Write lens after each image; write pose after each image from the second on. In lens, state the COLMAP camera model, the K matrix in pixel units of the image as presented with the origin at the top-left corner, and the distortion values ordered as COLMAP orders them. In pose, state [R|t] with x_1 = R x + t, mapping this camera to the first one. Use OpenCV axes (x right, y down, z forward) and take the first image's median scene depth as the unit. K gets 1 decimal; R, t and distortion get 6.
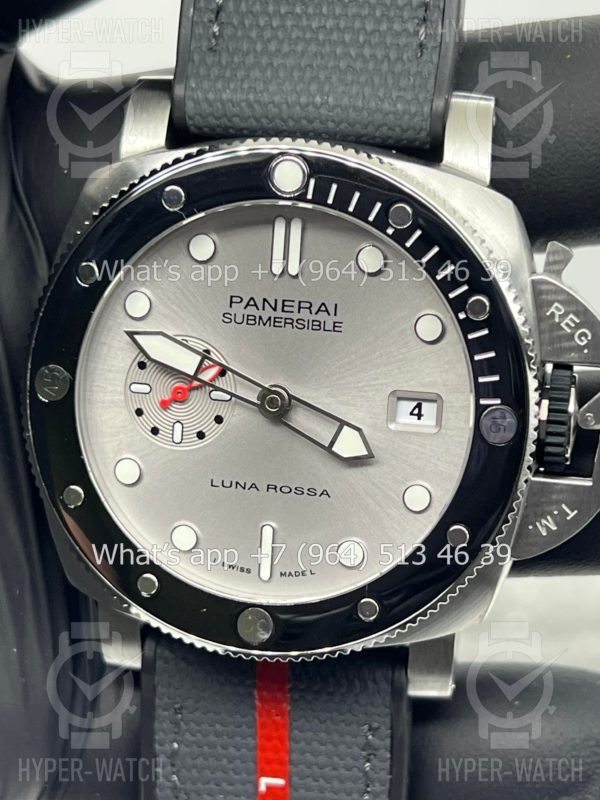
lens RADIAL K [[1809.8, 0, 300.8], [0, 1809.8, 400.3], [0, 0, 1]] dist [0.227389, 0.000000]
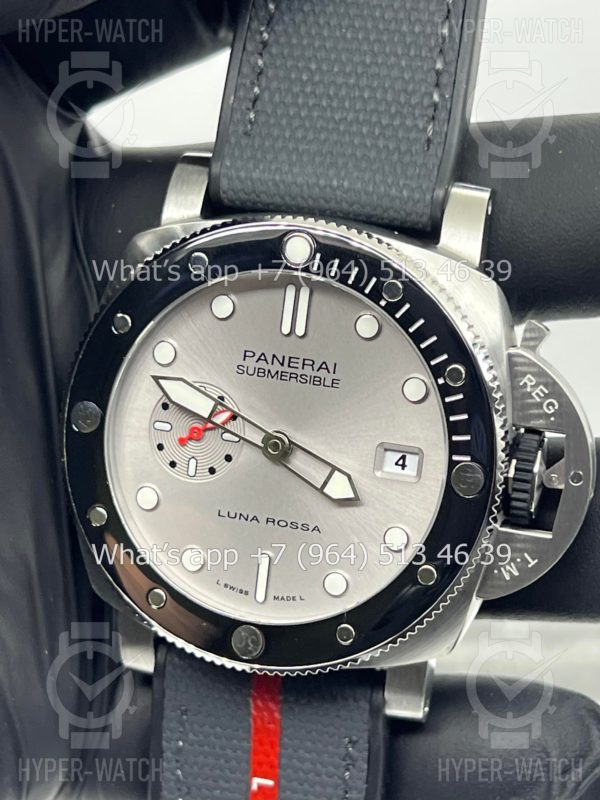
lens RADIAL K [[1809.8, 0, 304.2], [0, 1809.8, 406.4], [0, 0, 1]] dist [0.227389, 0.000000]
pose [[0.995231, 0.062910, -0.074556, 0.085374], [-0.063849, 0.997907, -0.010274, -0.013082], [0.073753, 0.014985, 0.997164, -0.132689]]
